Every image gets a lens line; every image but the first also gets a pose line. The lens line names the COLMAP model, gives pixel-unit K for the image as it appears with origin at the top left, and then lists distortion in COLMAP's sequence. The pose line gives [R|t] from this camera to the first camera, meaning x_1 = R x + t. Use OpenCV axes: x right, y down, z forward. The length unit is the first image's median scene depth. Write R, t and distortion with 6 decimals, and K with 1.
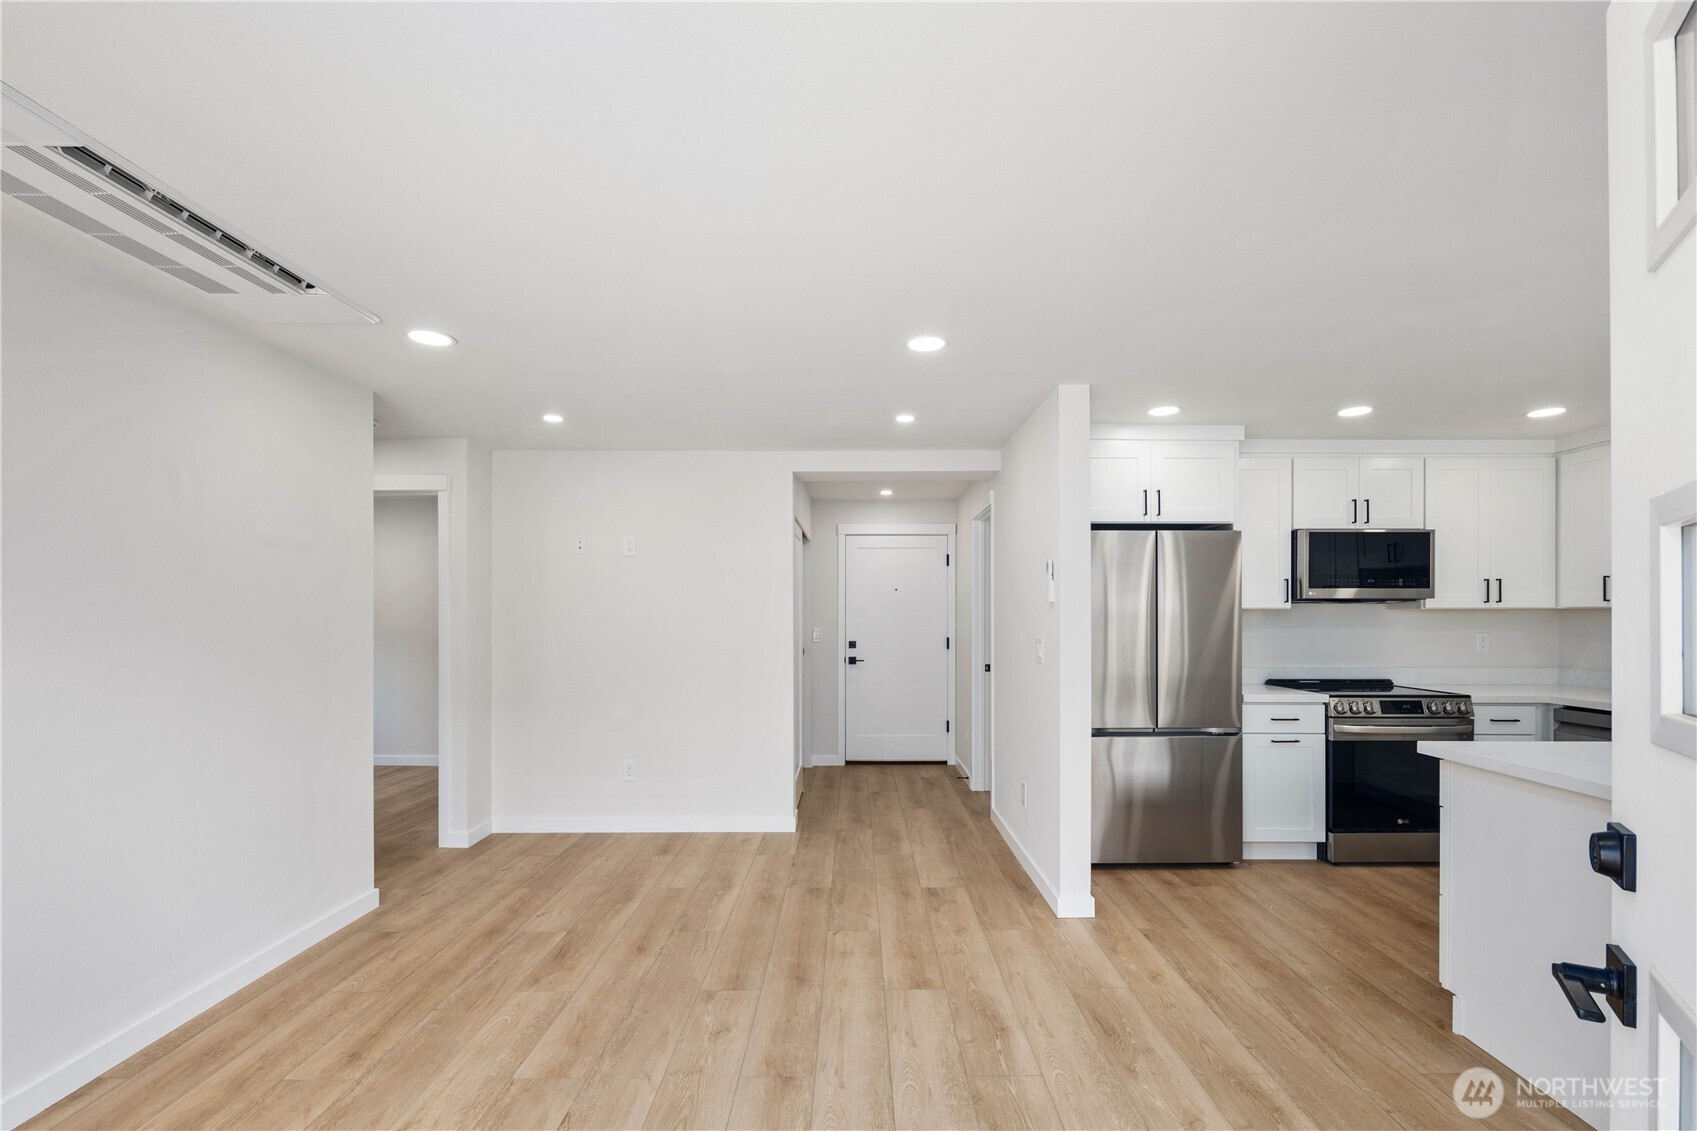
lens RADIAL K [[736.5, 0, 852.9], [0, 736.5, 615.4], [0, 0, 1]] dist [-0.001855, -0.000899]
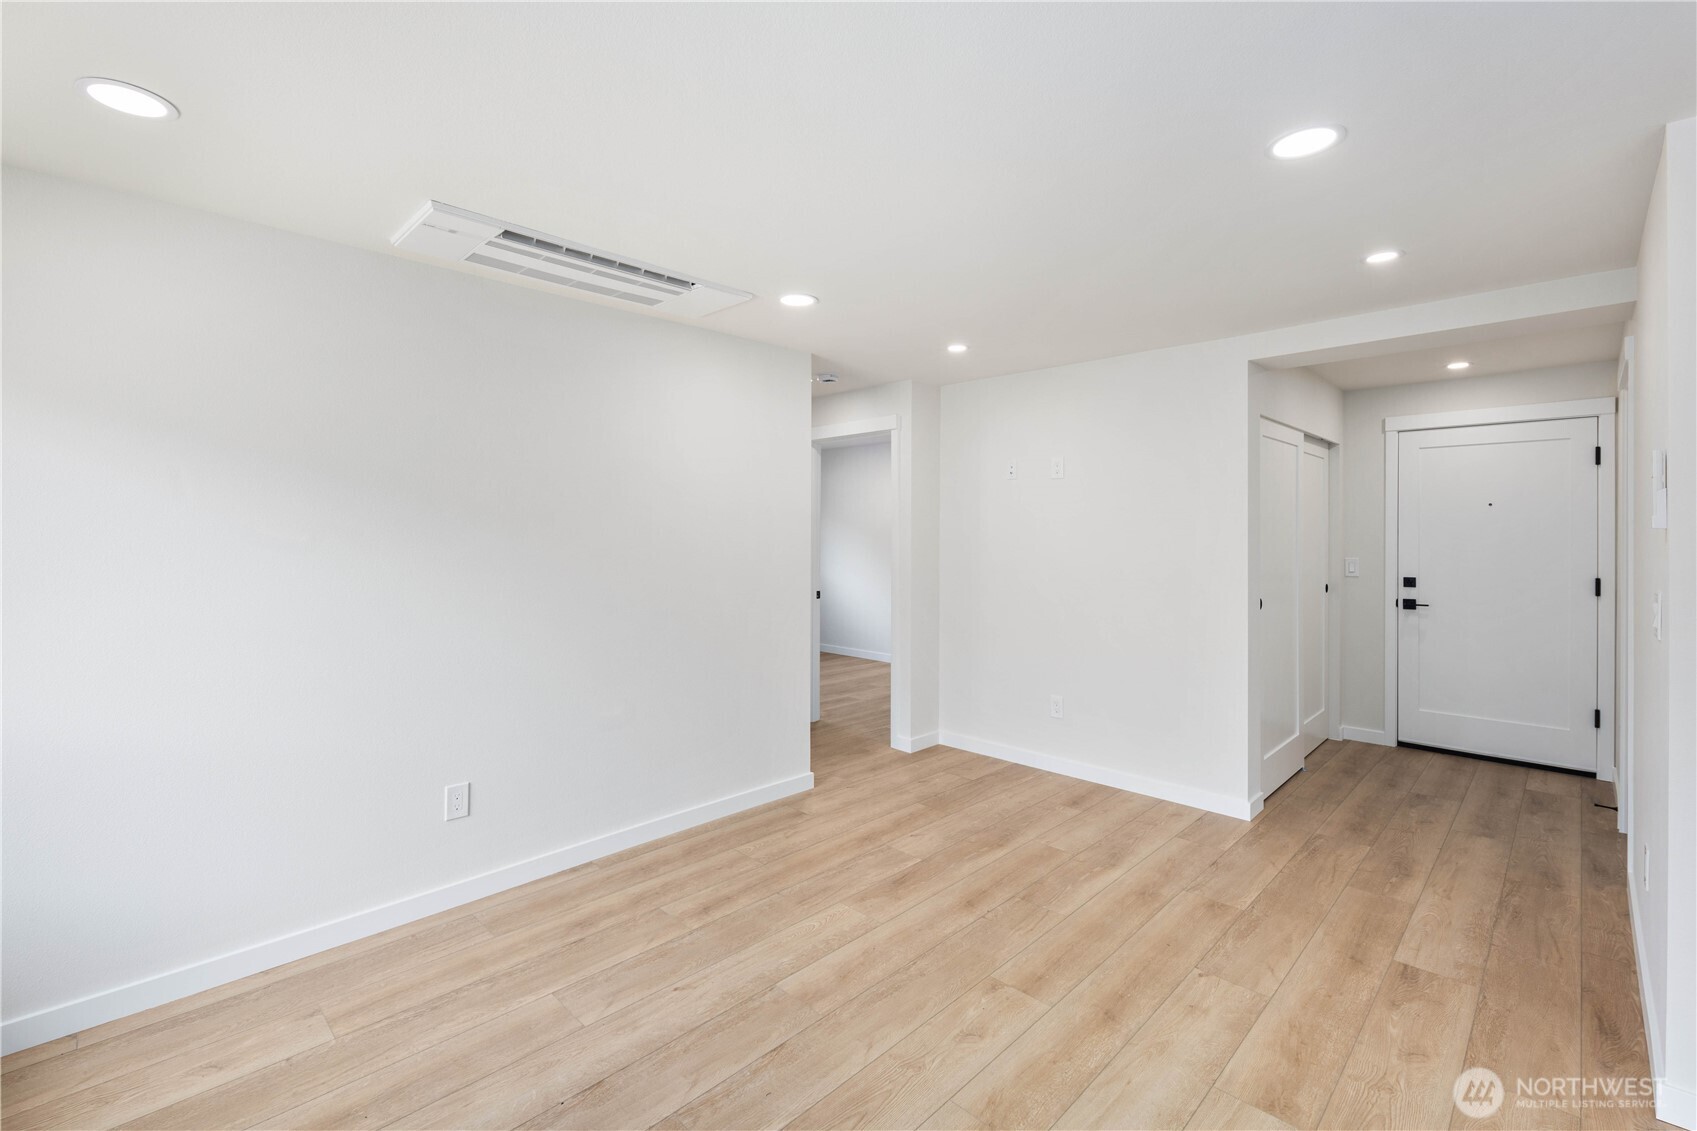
lens RADIAL K [[732.0, 0, 846.0], [0, 732.0, 531.5], [0, 0, 1]] dist [0.000038, -0.001373]
pose [[0.712391, 0.000972, -0.701782, 0.215242], [-0.002661, 0.999996, -0.001315, -0.015235], [0.701778, 0.002804, 0.712390, 0.193352]]
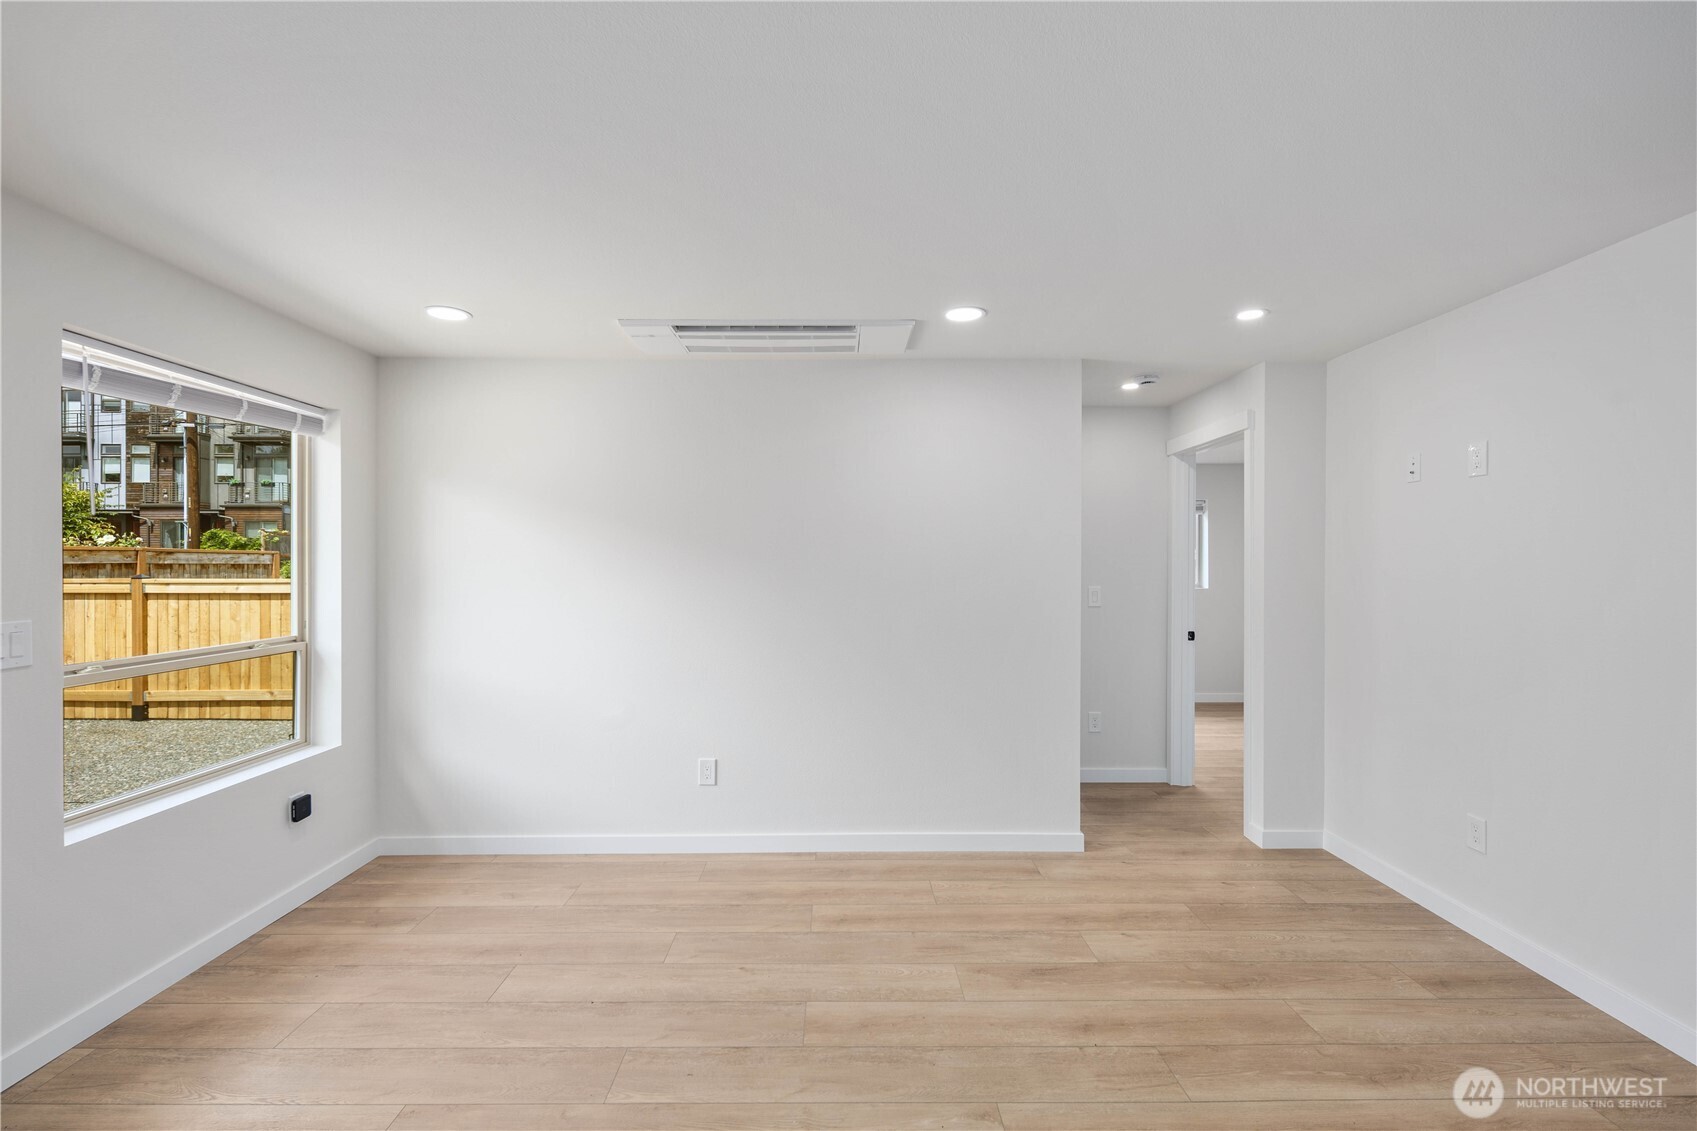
lens RADIAL K [[735.1, 0, 848.5], [0, 735.1, 565.5], [0, 0, 1]] dist [0.000328, -0.000449]
pose [[0.015964, 0.005125, -0.999859, 0.384502], [0.001533, 0.999986, 0.005150, -0.015859], [0.999871, -0.001615, 0.015956, 0.640087]]
